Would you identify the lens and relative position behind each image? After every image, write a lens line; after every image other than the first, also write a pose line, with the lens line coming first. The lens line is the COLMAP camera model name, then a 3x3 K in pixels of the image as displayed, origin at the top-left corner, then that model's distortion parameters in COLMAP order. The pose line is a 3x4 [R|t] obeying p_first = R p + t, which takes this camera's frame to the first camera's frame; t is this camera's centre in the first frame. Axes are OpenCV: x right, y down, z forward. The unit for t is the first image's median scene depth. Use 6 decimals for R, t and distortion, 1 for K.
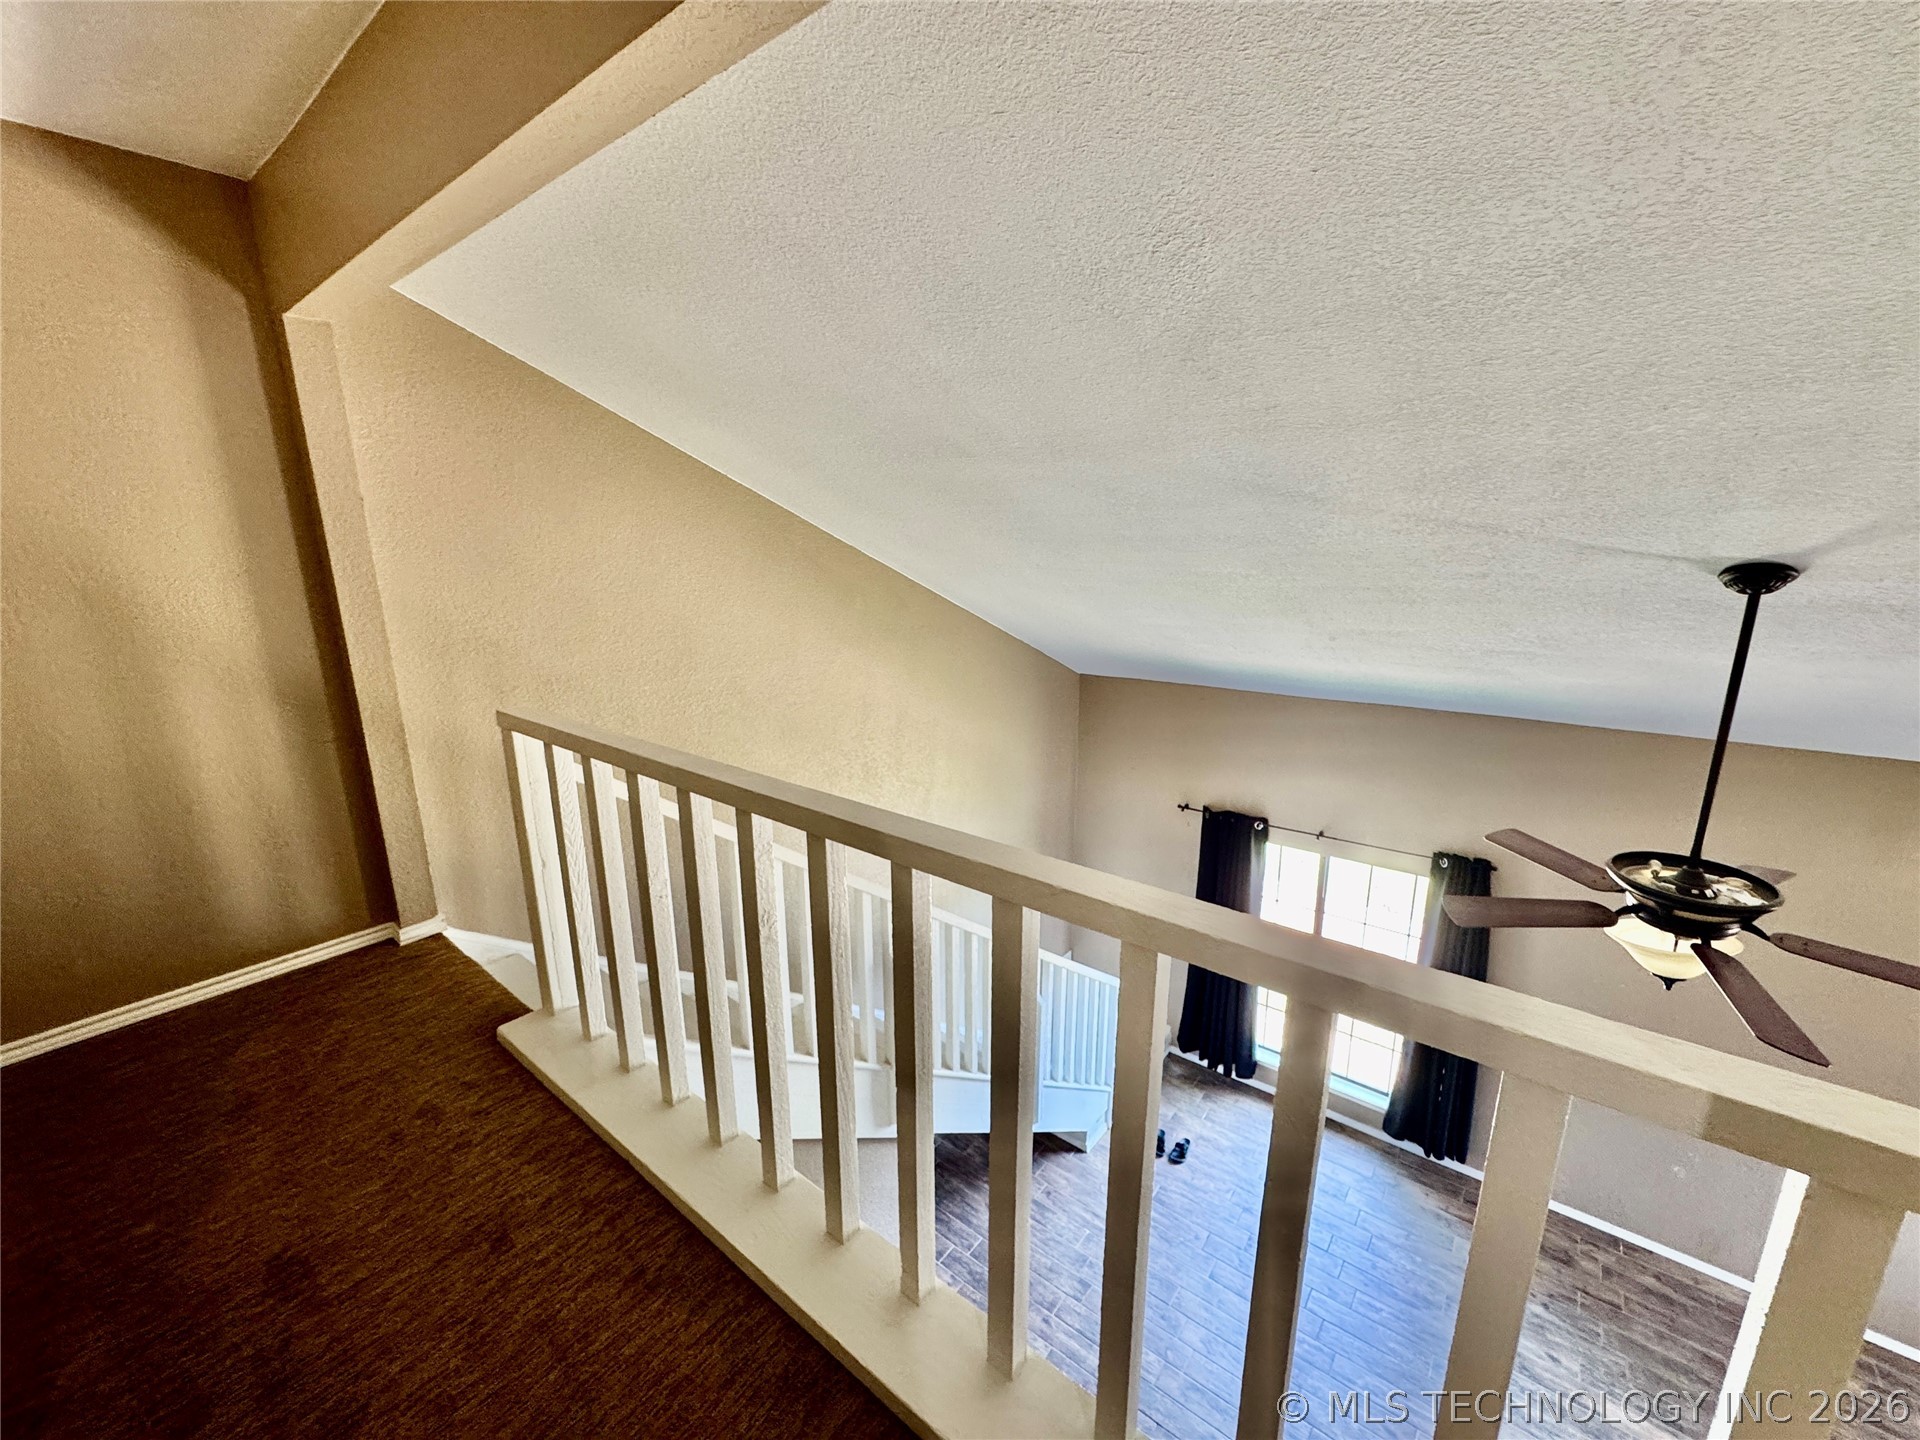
lens RADIAL K [[766.5, 0, 960.0], [0, 766.5, 720.0], [0, 0, 1]] dist [-0.001535, 0.000304]
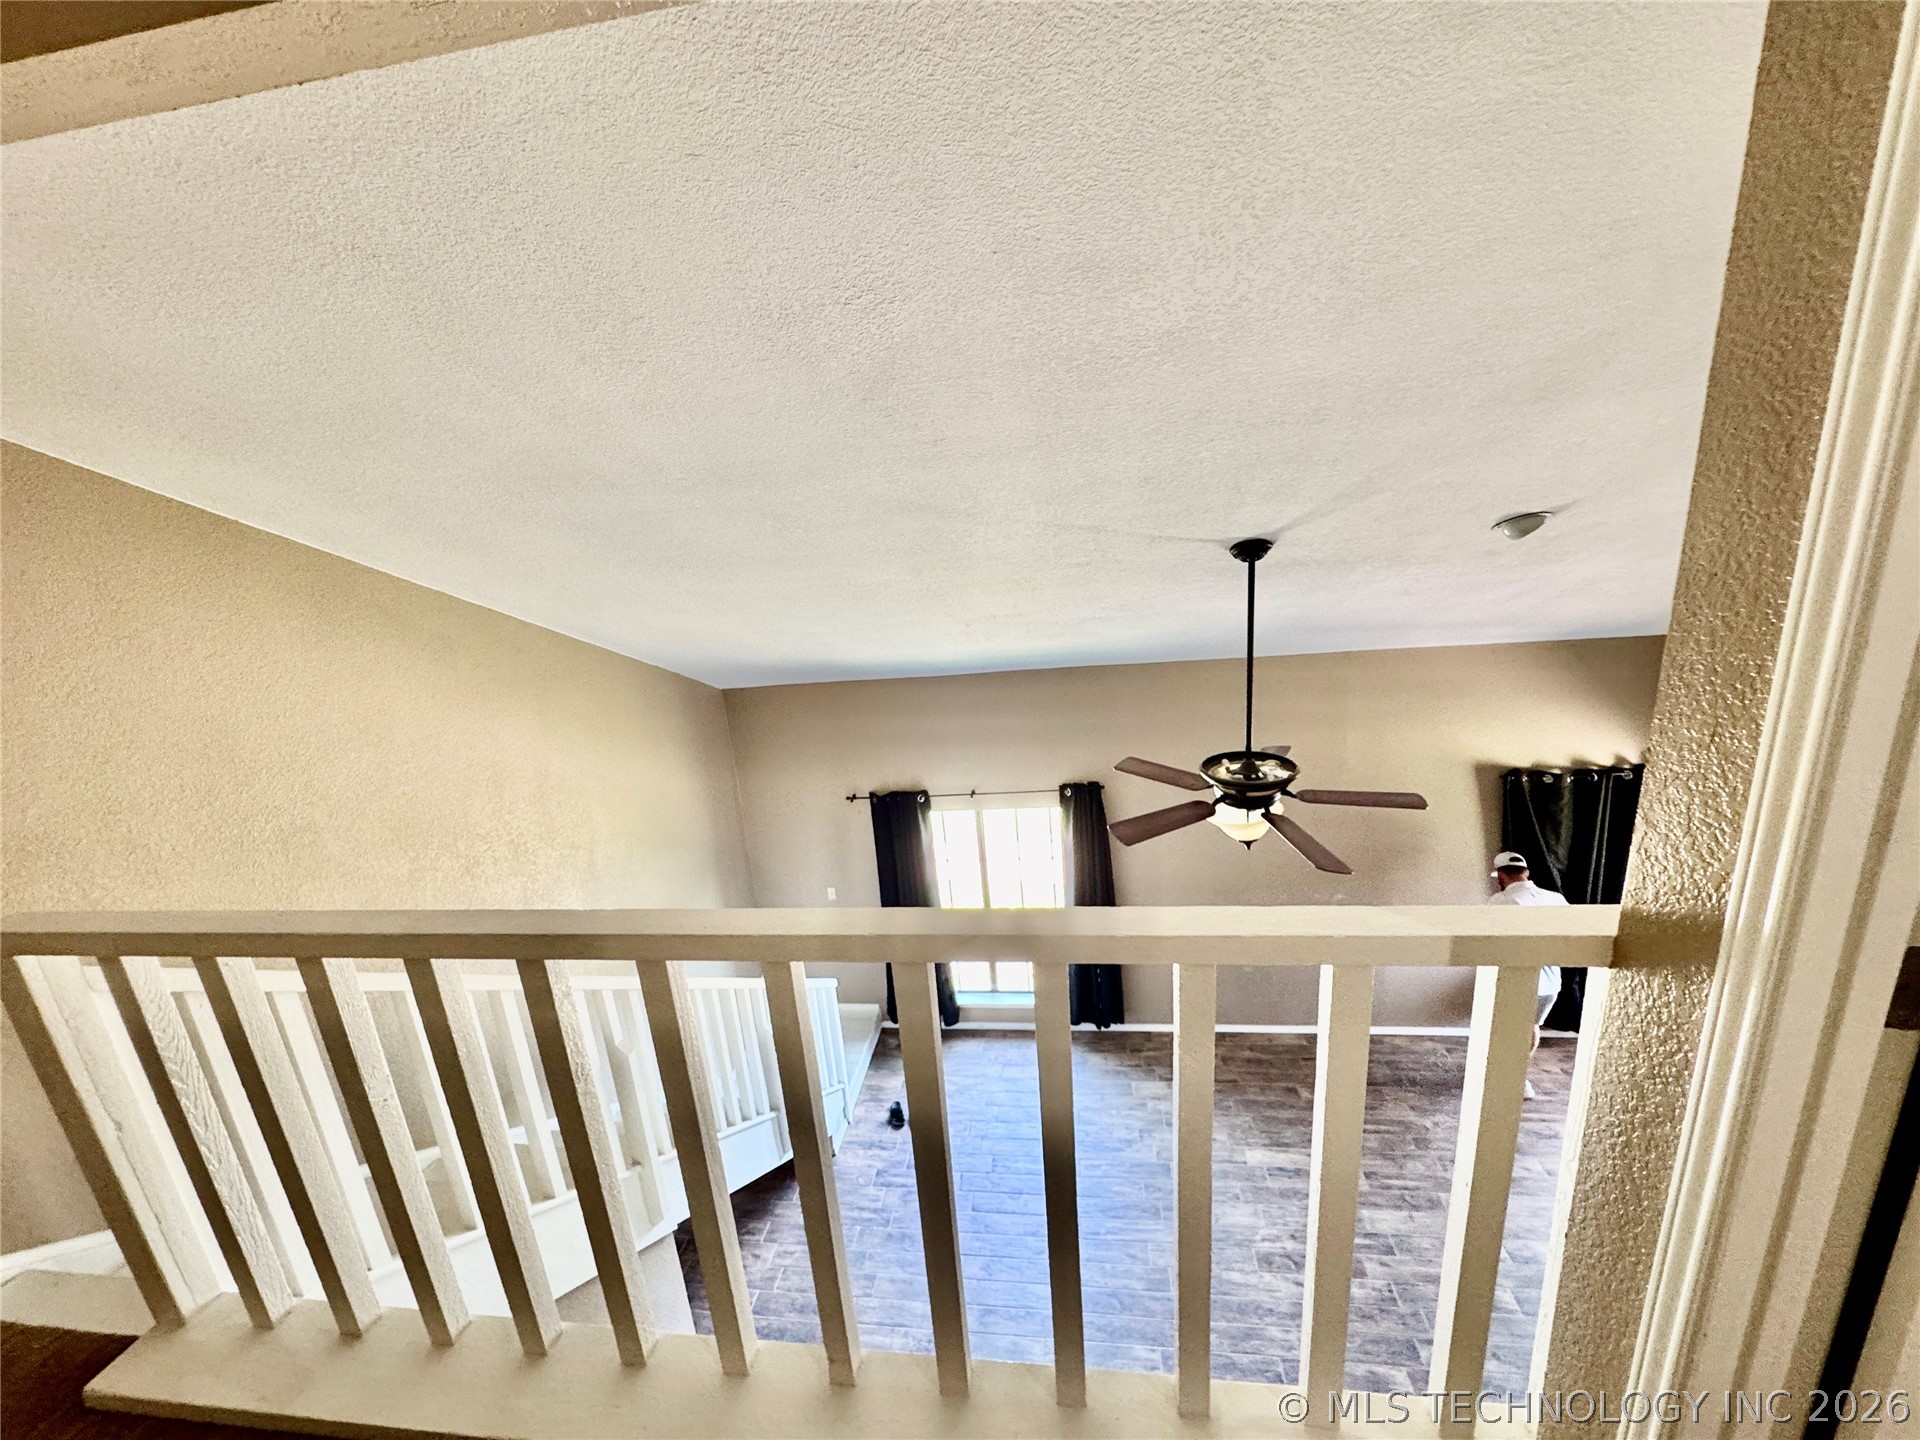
lens RADIAL K [[766.5, 0, 960.0], [0, 766.5, 720.0], [0, 0, 1]] dist [-0.001622, 0.000920]
pose [[0.858991, -0.194914, 0.473438, -0.132064], [0.190277, 0.980002, 0.058233, -0.055867], [-0.475320, 0.040063, 0.878900, 0.024042]]
